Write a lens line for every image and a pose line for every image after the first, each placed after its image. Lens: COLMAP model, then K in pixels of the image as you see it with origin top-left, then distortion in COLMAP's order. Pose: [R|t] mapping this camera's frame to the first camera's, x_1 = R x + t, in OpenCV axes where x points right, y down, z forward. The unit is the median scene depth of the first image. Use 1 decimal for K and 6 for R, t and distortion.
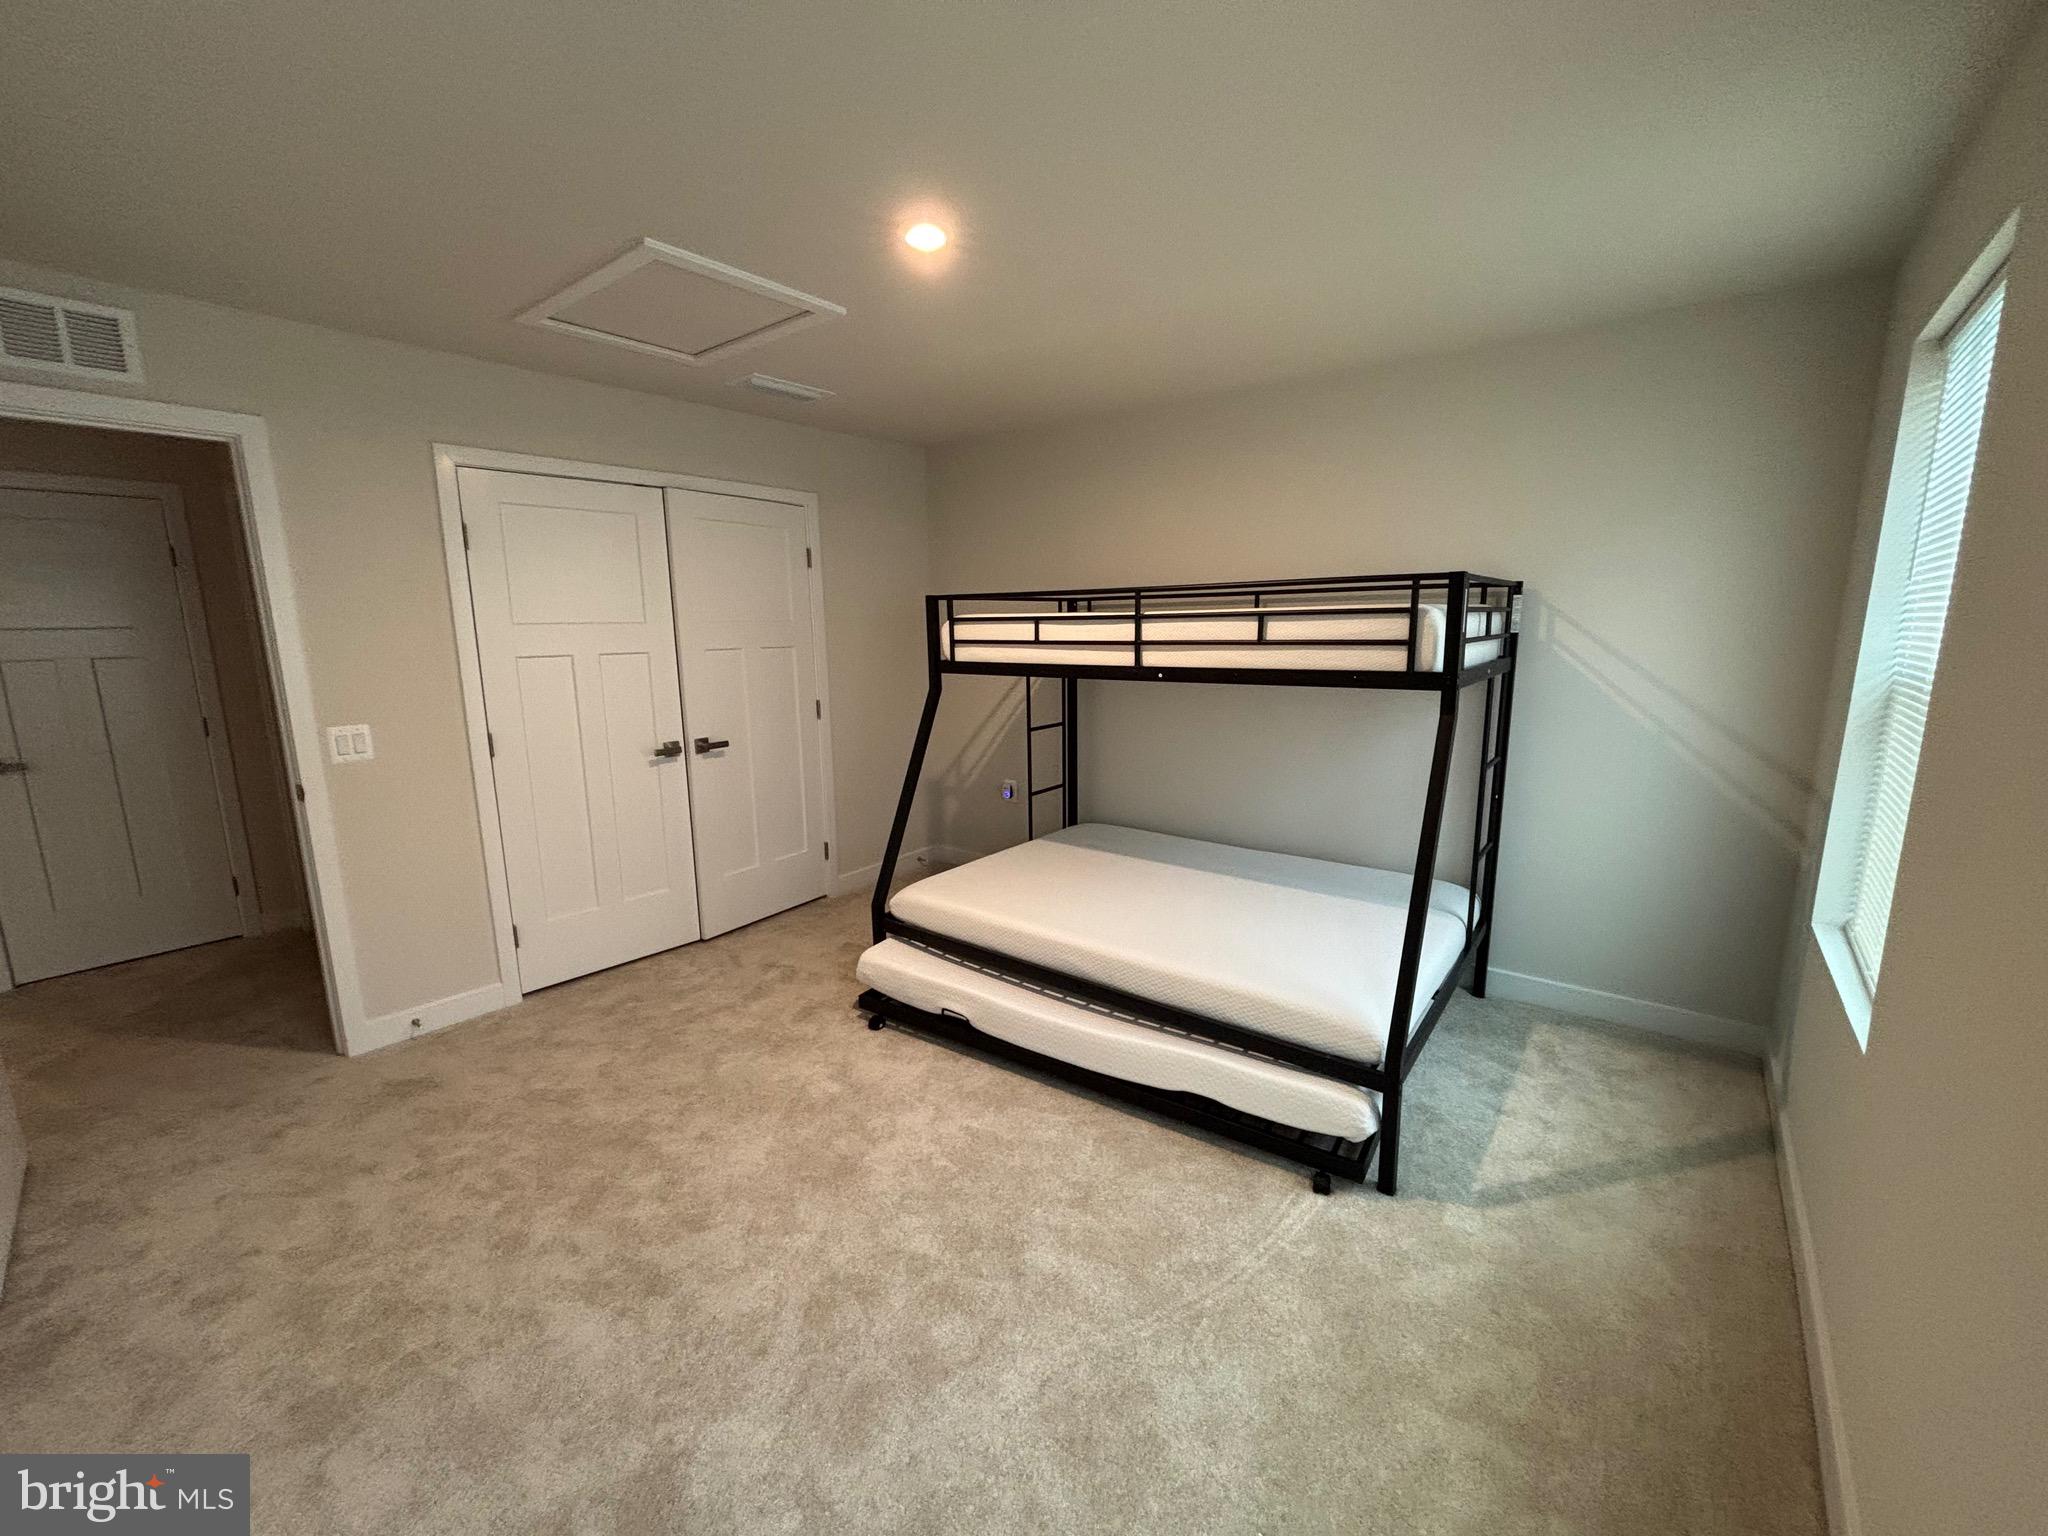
lens RADIAL K [[824.8, 0, 1024.0], [0, 824.8, 768.0], [0, 0, 1]] dist [0.002039, -0.000223]
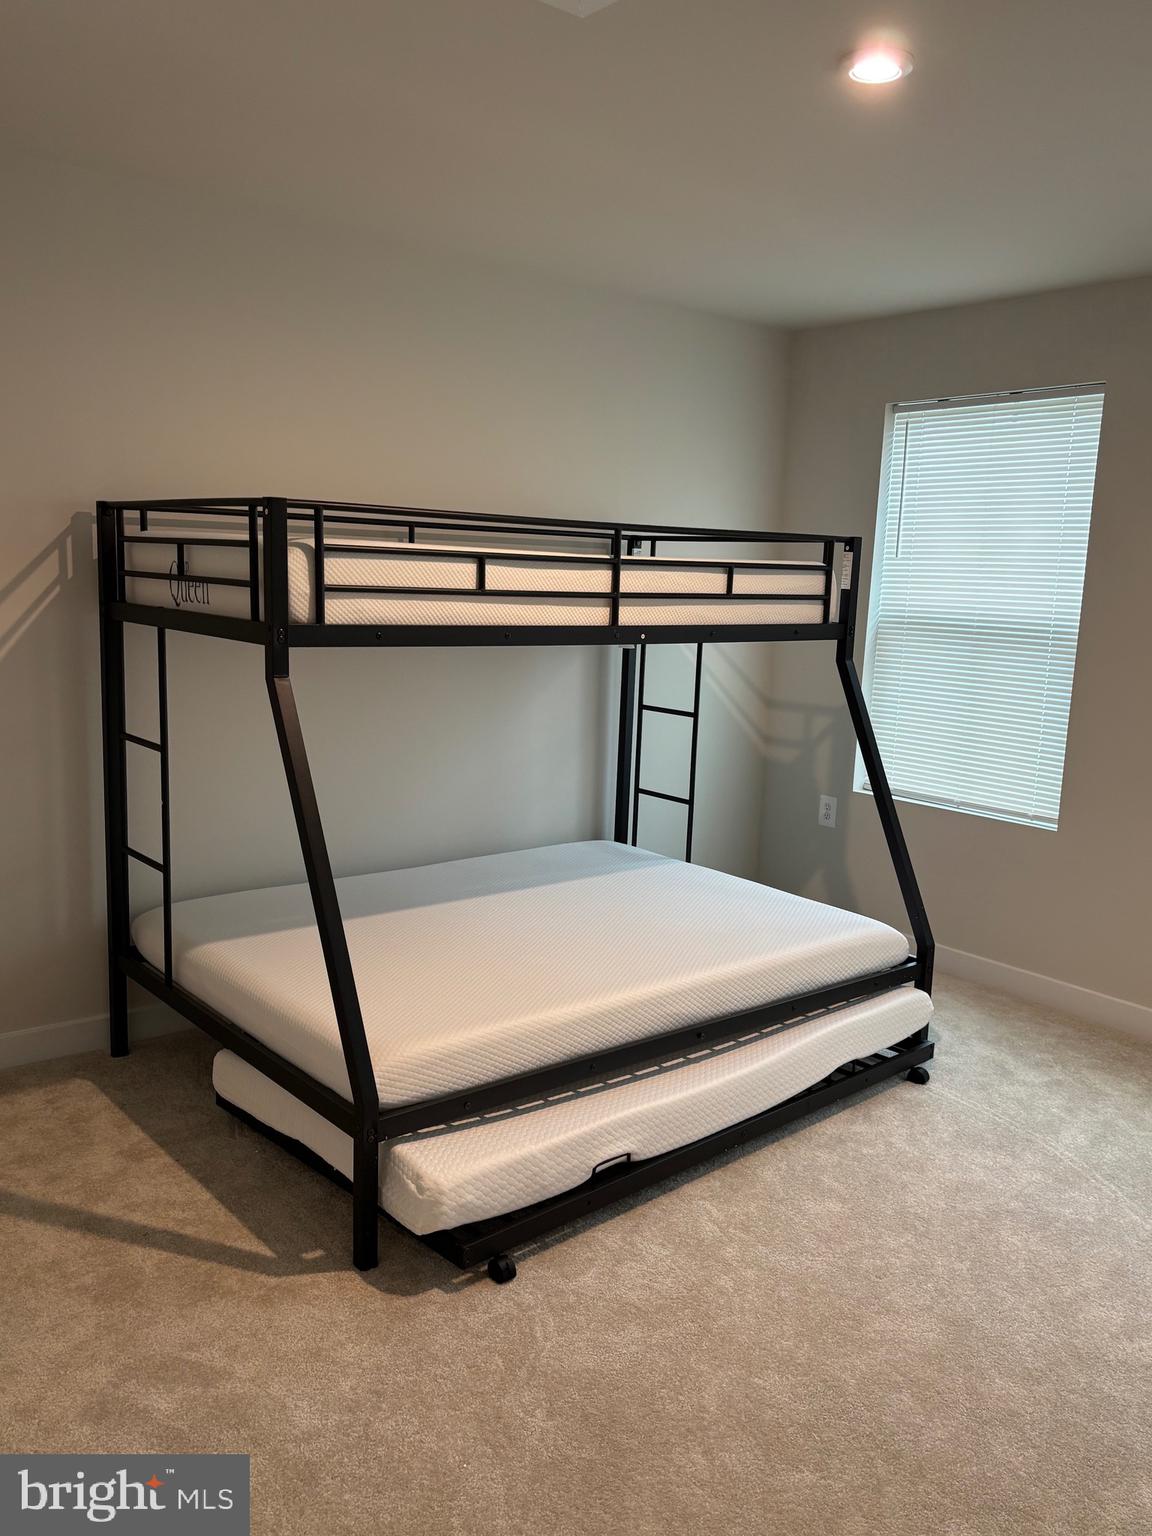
lens RADIAL K [[1244.1, 0, 575.0], [0, 1244.1, 791.1], [0, 0, 1]] dist [0.081874, -0.002166]
pose [[0.200008, -0.151228, 0.968053, -1.019862], [0.130635, 0.983311, 0.126622, -0.122519], [-0.971046, 0.101137, 0.216426, 0.791209]]
